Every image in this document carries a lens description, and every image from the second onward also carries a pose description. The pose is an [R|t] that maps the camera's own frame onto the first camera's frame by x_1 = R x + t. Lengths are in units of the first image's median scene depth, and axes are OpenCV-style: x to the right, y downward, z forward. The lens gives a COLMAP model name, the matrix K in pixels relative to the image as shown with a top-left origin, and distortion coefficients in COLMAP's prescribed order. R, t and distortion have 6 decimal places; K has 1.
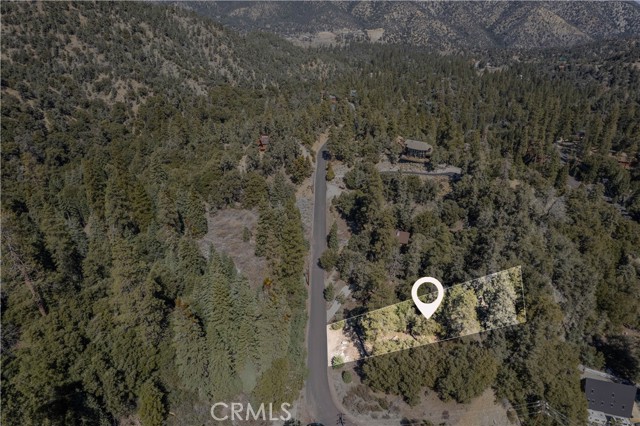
lens RADIAL K [[410.5, 0, 323.0], [0, 410.5, 214.1], [0, 0, 1]] dist [-0.073555, 0.064728]
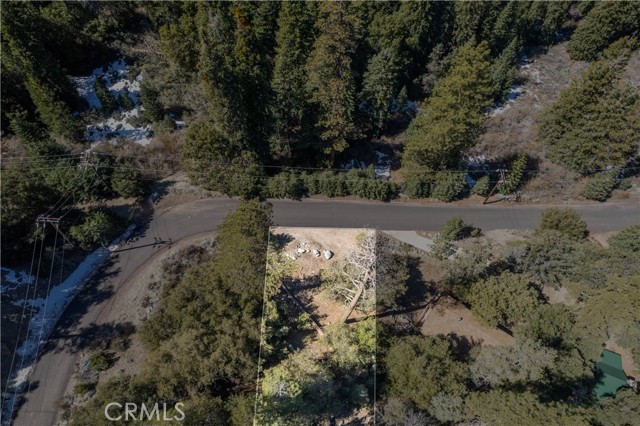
lens RADIAL K [[410.5, 0, 318.7], [0, 410.5, 212.5], [0, 0, 1]] dist [-0.073555, 0.064728]
pose [[0.071729, 0.855262, -0.513208, 0.140821], [-0.516478, 0.472029, 0.714451, -0.055948], [0.853291, 0.213813, 0.475582, 0.335015]]
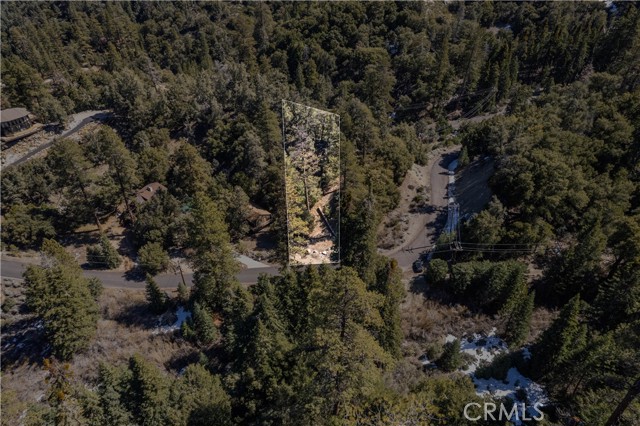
lens RADIAL K [[410.5, 0, 324.6], [0, 410.5, 214.3], [0, 0, 1]] dist [-0.073555, 0.064728]
pose [[0.069650, -0.599057, 0.797671, -0.312419], [0.500637, 0.712617, 0.491467, -0.093258], [-0.862851, 0.365113, 0.349544, 0.287904]]
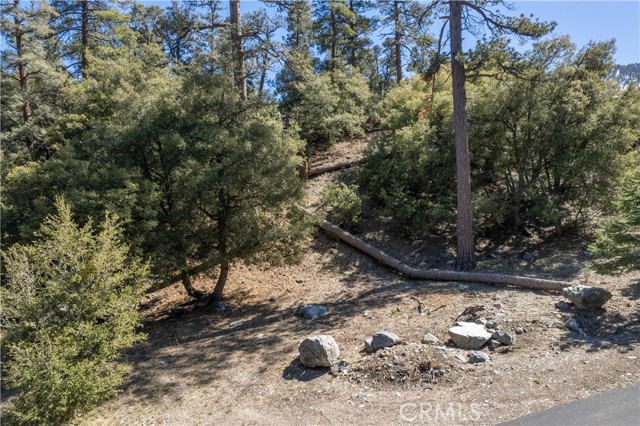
lens RADIAL K [[410.5, 0, 323.2], [0, 410.5, 213.4], [0, 0, 1]] dist [-0.073555, 0.064728]
pose [[-0.231212, 0.006056, 0.972885, -0.020996], [0.495171, 0.861505, 0.112317, 0.132205], [-0.837464, 0.507714, -0.202189, 0.479088]]
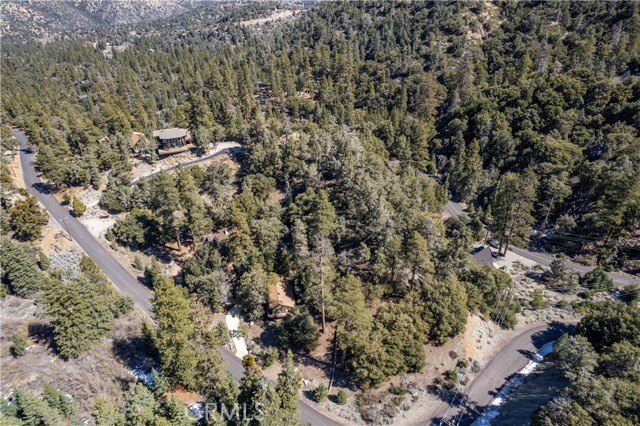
lens RADIAL K [[410.5, 0, 325.2], [0, 410.5, 214.6], [0, 0, 1]] dist [-0.073555, 0.064728]
pose [[0.640245, -0.418299, 0.644292, -0.144719], [0.386449, 0.900262, 0.200463, -0.050714], [-0.663885, 0.120641, 0.738039, 0.151747]]
